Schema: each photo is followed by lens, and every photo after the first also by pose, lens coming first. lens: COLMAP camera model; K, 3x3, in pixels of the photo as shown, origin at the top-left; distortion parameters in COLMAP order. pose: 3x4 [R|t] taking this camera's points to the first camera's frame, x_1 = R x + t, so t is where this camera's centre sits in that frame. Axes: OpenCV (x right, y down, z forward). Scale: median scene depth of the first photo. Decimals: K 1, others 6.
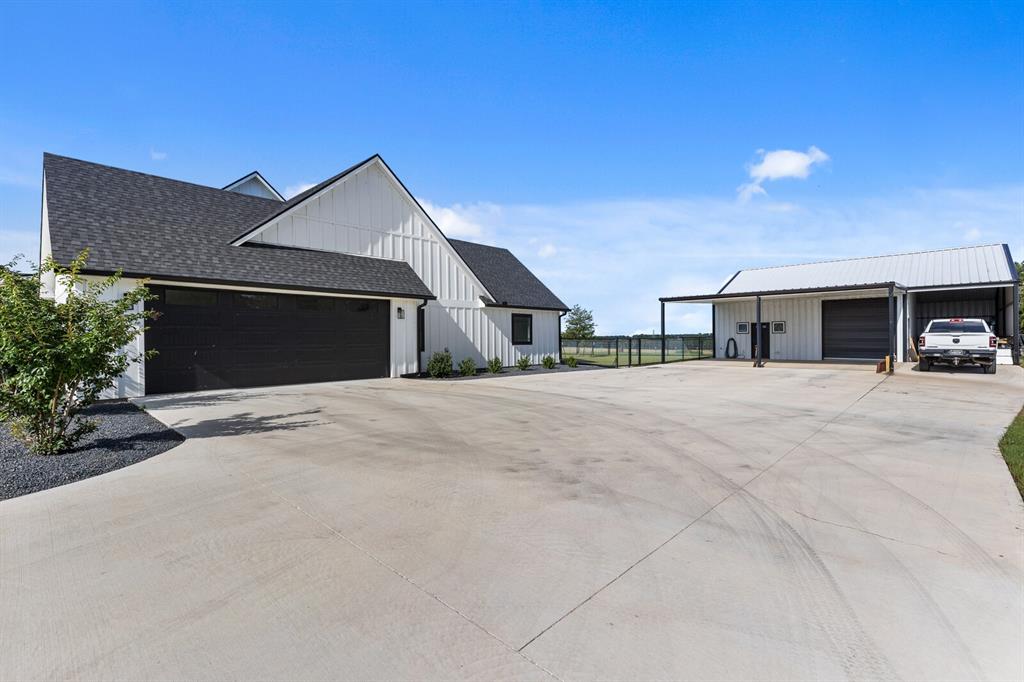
lens RADIAL K [[464.0, 0, 512.9], [0, 464.0, 341.0], [0, 0, 1]] dist [0.007658, 0.000183]
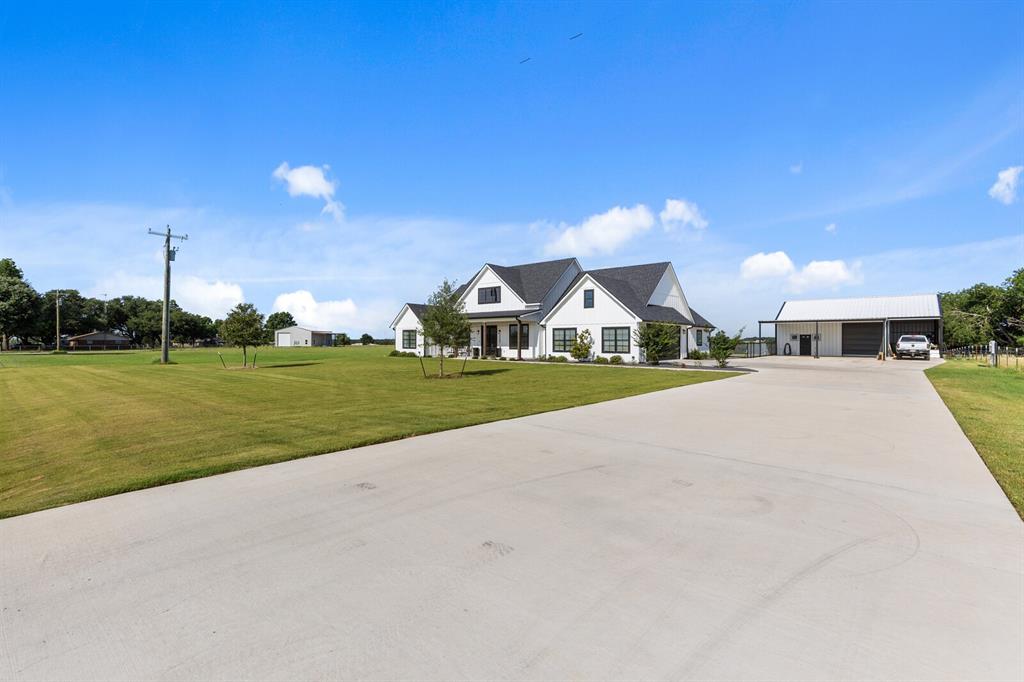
lens RADIAL K [[464.0, 0, 509.2], [0, 464.0, 343.8], [0, 0, 1]] dist [0.007658, 0.000183]
pose [[0.999057, 0.009348, 0.042410, -0.803378], [-0.009412, 0.999955, 0.001299, 0.004768], [-0.042396, -0.001697, 0.999099, -0.858179]]
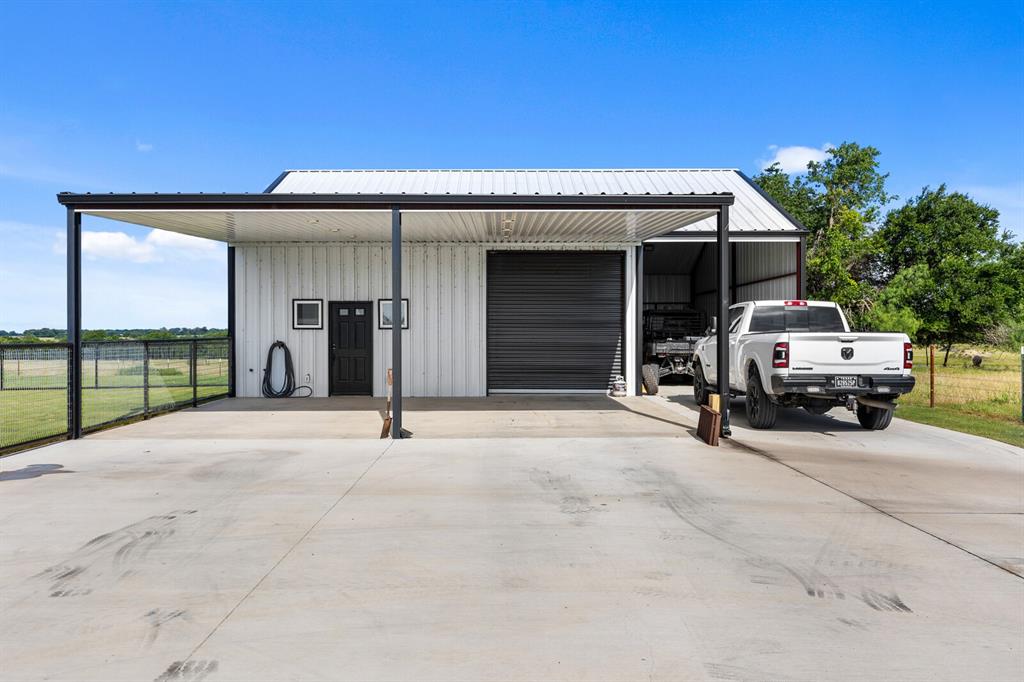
lens RADIAL K [[890.9, 0, 508.6], [0, 890.9, 341.8], [0, 0, 1]] dist [-0.025183, -0.000144]
pose [[0.731058, 0.003355, 0.682307, 0.166409], [-0.001697, 0.999994, -0.003100, -0.005310], [-0.682314, 0.001108, 0.731059, 0.478827]]
